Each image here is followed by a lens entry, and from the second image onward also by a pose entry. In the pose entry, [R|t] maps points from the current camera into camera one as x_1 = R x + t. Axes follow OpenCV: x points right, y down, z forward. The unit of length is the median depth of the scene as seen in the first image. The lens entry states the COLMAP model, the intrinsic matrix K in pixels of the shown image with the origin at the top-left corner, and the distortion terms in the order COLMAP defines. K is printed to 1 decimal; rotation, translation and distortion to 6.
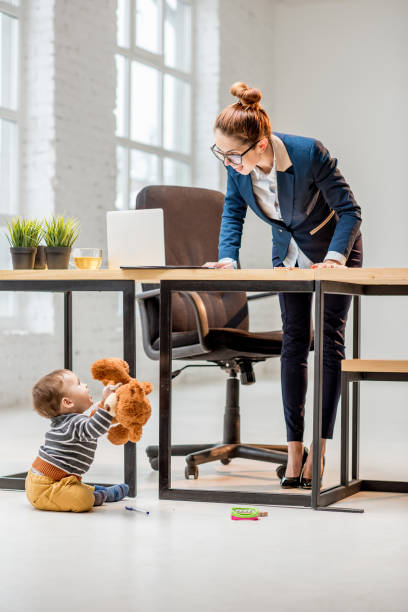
lens RADIAL K [[1561.7, 0, 204.0], [0, 1561.7, 306.0], [0, 0, 1]] dist [-0.052709, -0.395182]
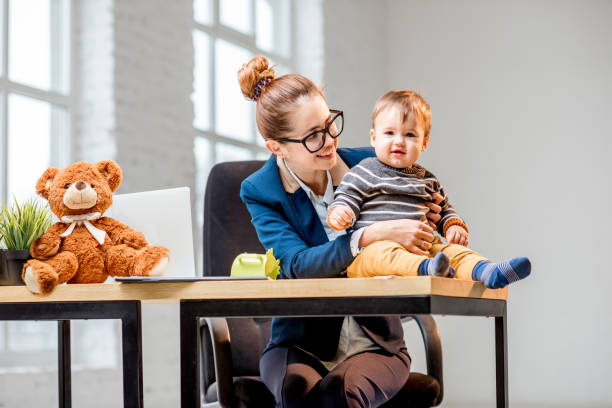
lens RADIAL K [[1500.6, 0, 306.0], [0, 1500.6, 204.0], [0, 0, 1]] dist [-0.074101, -0.183837]
pose [[0.999583, -0.021526, -0.019250, 0.029051], [0.019942, 0.996675, -0.079002, -0.005695], [0.020887, 0.078586, 0.996689, 0.356906]]
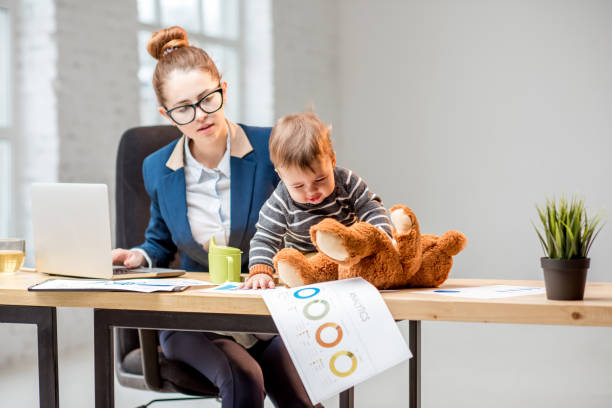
lens RADIAL K [[1500.6, 0, 306.0], [0, 1500.6, 204.0], [0, 0, 1]] dist [-0.074101, -0.183837]
pose [[0.999890, -0.014332, 0.003753, 0.047335], [0.014196, 0.999316, 0.034144, -0.066853], [-0.004240, -0.034087, 0.999410, 0.351801]]
